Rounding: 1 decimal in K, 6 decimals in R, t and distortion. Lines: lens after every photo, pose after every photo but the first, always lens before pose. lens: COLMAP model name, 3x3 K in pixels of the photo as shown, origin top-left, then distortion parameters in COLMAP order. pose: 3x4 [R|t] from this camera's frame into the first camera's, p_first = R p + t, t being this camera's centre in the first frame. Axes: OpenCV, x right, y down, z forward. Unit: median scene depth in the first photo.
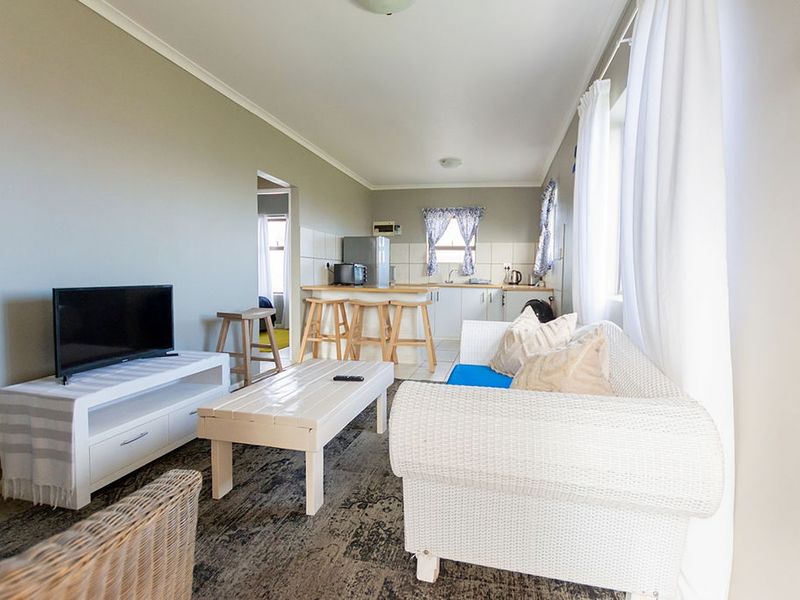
lens RADIAL K [[402.6, 0, 399.4], [0, 402.6, 285.0], [0, 0, 1]] dist [-0.000652, -0.000078]
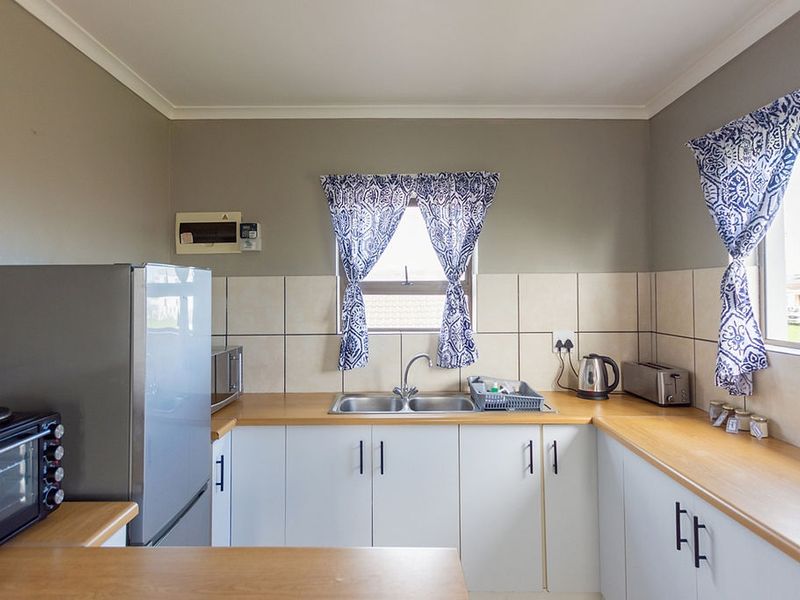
lens RADIAL K [[495.4, 0, 398.5], [0, 495.4, 276.6], [0, 0, 1]] dist [0.000544, 0.000309]
pose [[0.975677, -0.007662, 0.219078, 0.027729], [0.023475, 0.997294, -0.069666, -0.074319], [-0.217951, 0.073115, 0.973217, 0.593366]]
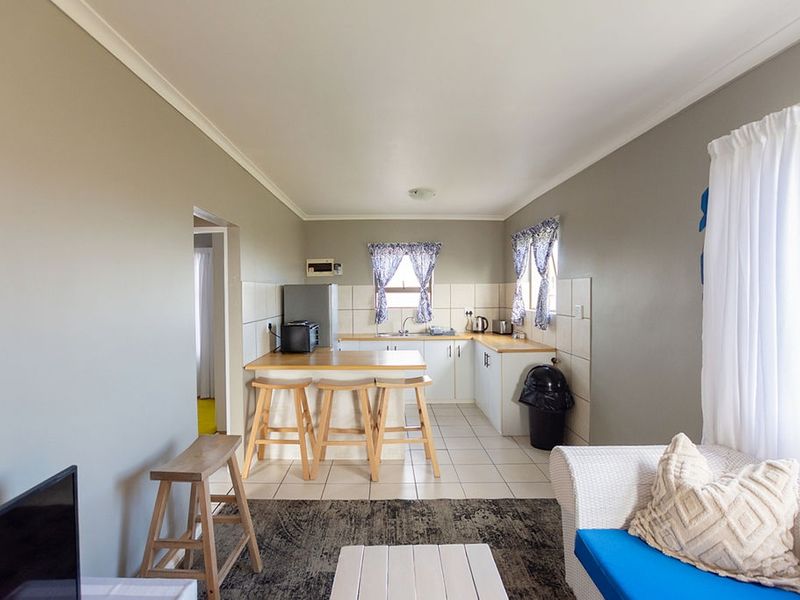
lens RADIAL K [[424.6, 0, 378.2], [0, 424.6, 292.2], [0, 0, 1]] dist [-0.001831, -0.000381]
pose [[0.979293, -0.021192, 0.201335, -0.104590], [0.029140, 0.998905, -0.036592, -0.058554], [-0.200339, 0.041701, 0.978839, 0.144457]]
